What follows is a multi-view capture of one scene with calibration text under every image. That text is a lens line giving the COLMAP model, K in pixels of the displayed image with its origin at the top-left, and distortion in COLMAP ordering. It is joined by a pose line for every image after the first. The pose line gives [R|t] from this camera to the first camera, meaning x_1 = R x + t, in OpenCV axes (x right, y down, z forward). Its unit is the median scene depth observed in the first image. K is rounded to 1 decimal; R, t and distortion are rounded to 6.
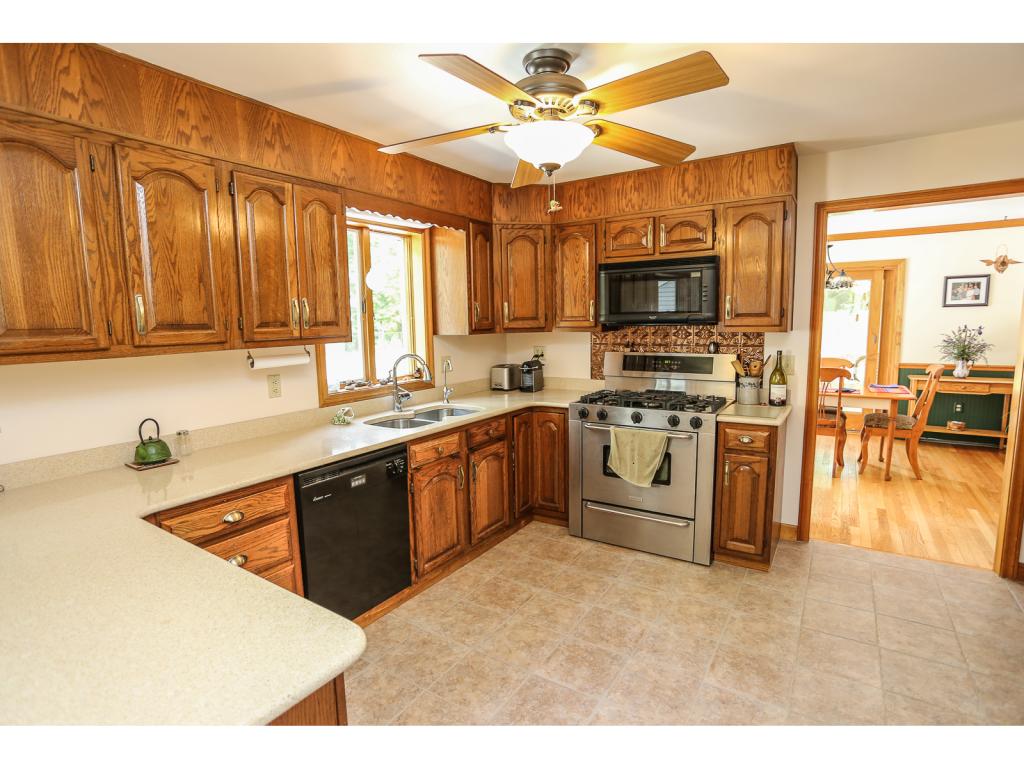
lens RADIAL K [[536.4, 0, 512.0], [0, 536.4, 384.0], [0, 0, 1]] dist [-0.078725, 0.033982]
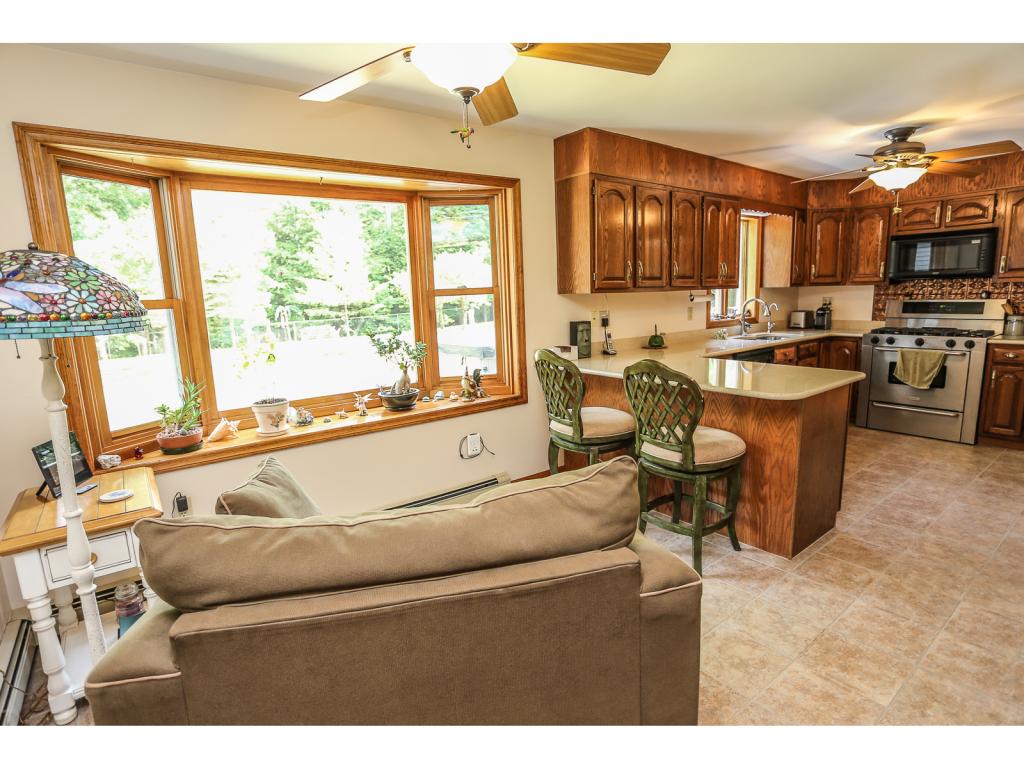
lens RADIAL K [[536.4, 0, 512.0], [0, 536.4, 384.0], [0, 0, 1]] dist [-0.078725, 0.033982]
pose [[0.940190, 0.044989, -0.337668, -0.323830], [-0.024332, 0.997578, 0.065163, 0.109124], [0.339782, -0.053049, 0.939007, -0.696587]]
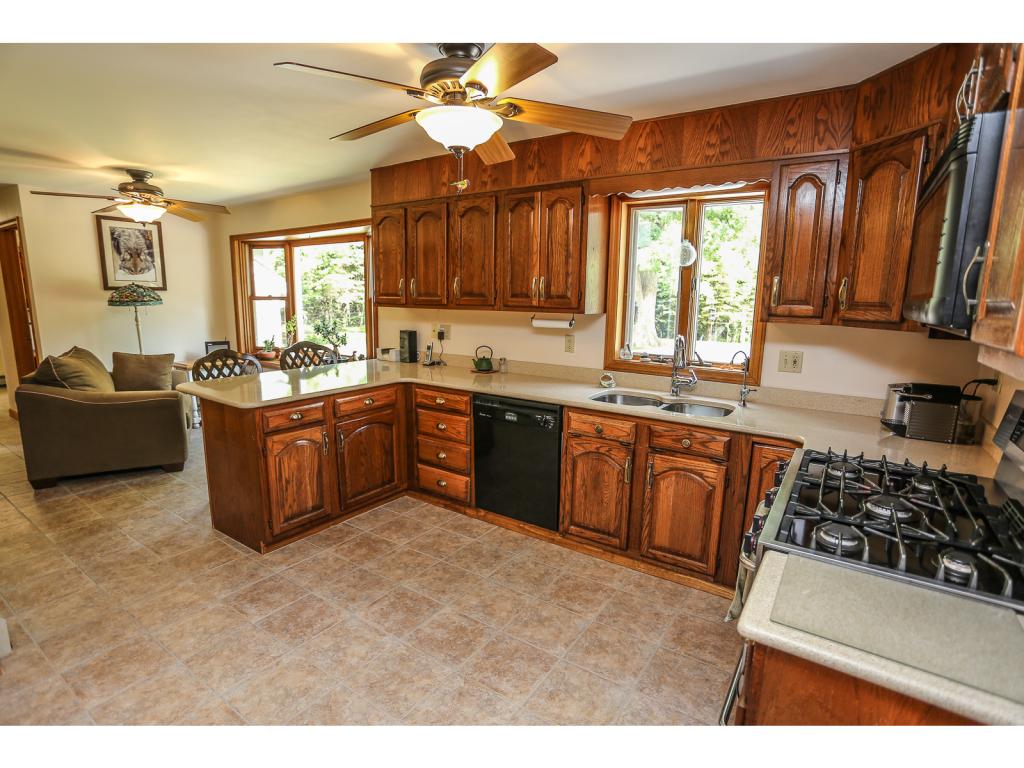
lens RADIAL K [[536.4, 0, 512.0], [0, 536.4, 384.0], [0, 0, 1]] dist [-0.078725, 0.033982]
pose [[-0.055566, 0.181166, -0.981882, 0.719144], [-0.134045, 0.973145, 0.187139, -0.104311], [0.989416, 0.142015, -0.029789, 0.738870]]
